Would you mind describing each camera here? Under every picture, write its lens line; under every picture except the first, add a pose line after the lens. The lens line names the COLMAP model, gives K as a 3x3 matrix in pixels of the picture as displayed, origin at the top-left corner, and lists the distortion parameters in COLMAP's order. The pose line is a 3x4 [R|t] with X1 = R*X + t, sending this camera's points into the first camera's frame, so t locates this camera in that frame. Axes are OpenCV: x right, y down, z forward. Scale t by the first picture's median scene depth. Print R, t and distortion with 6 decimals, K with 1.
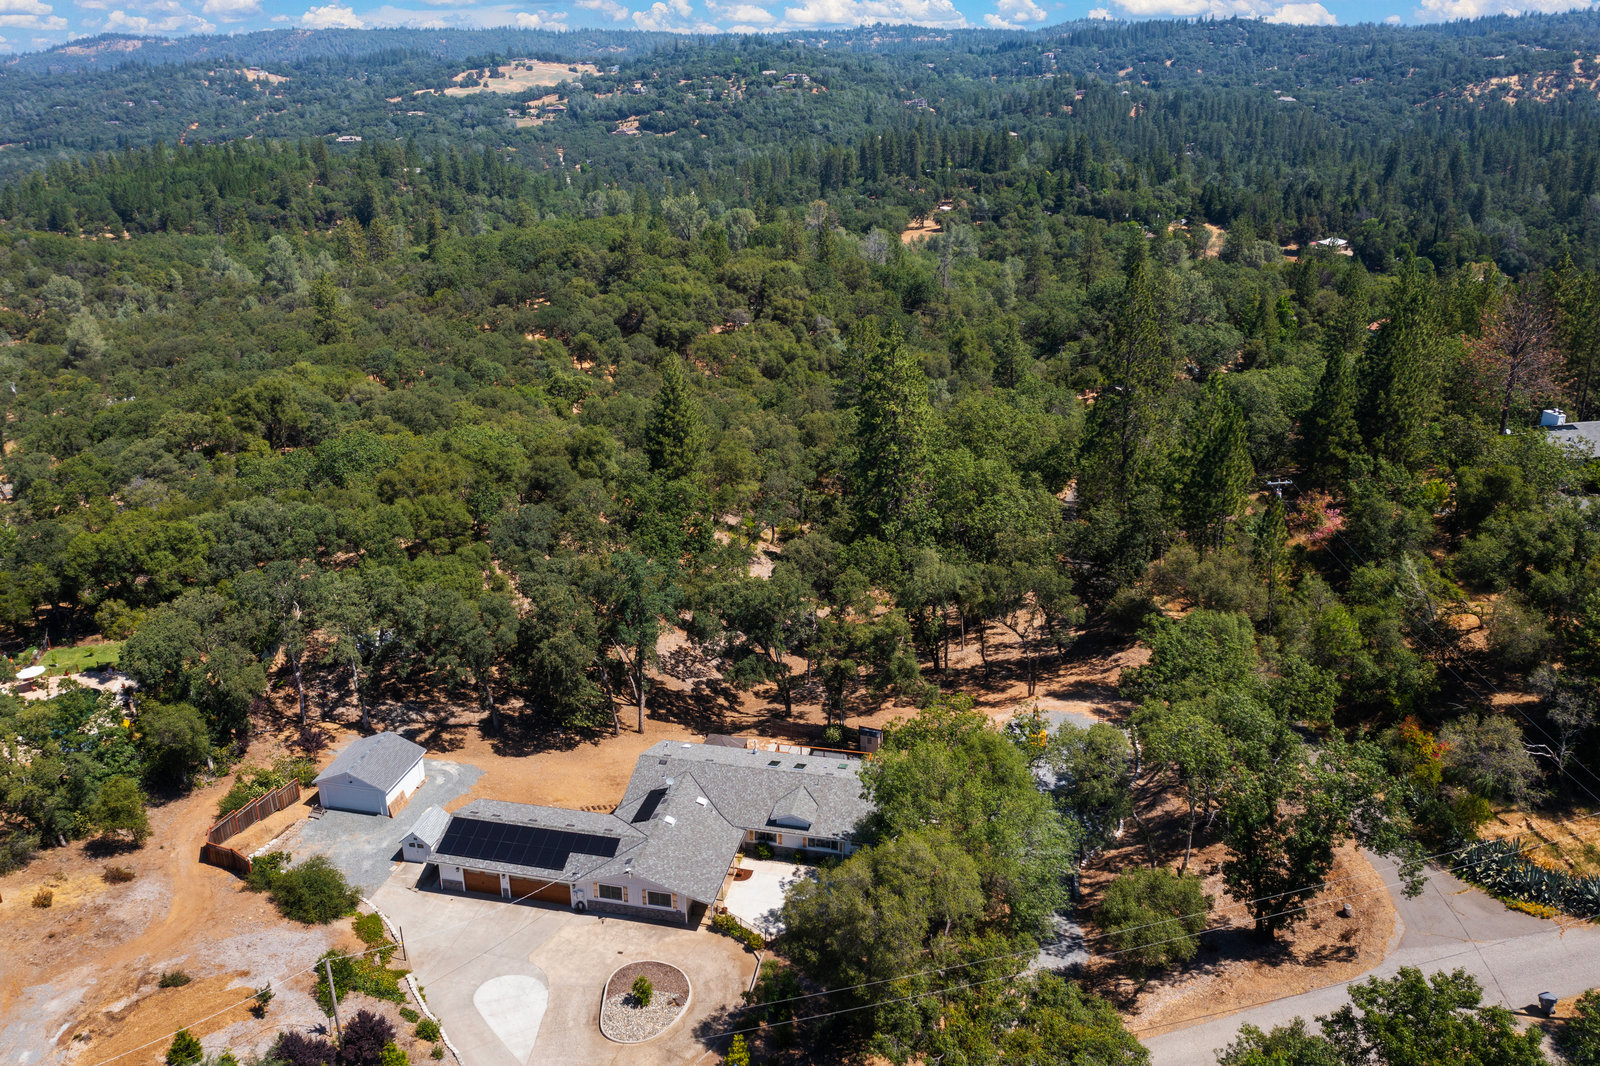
lens RADIAL K [[1263.5, 0, 797.1], [0, 1263.5, 530.0], [0, 0, 1]] dist [-0.016670, 0.005484]
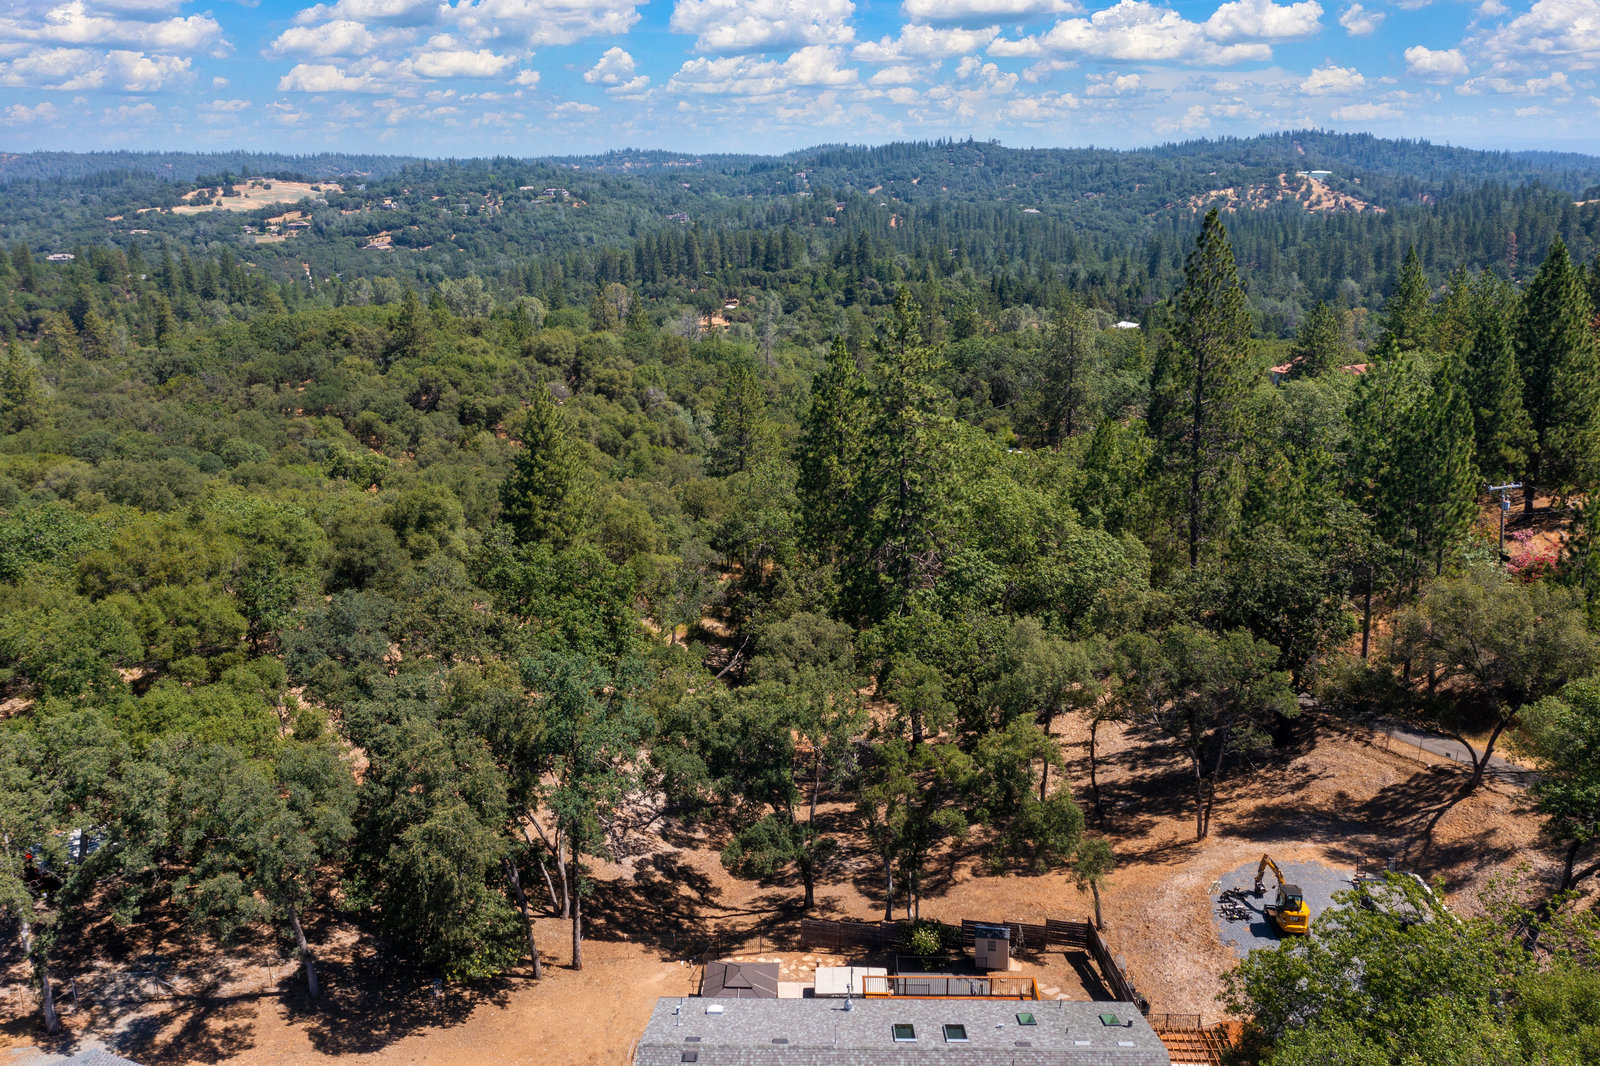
lens RADIAL K [[1263.5, 0, 801.9], [0, 1263.5, 527.3], [0, 0, 1]] dist [-0.016670, 0.005484]
pose [[0.981124, -0.050126, 0.186768, -0.116495], [0.067780, 0.993690, -0.089369, 0.018949], [-0.181110, 0.100342, 0.978331, 0.389310]]
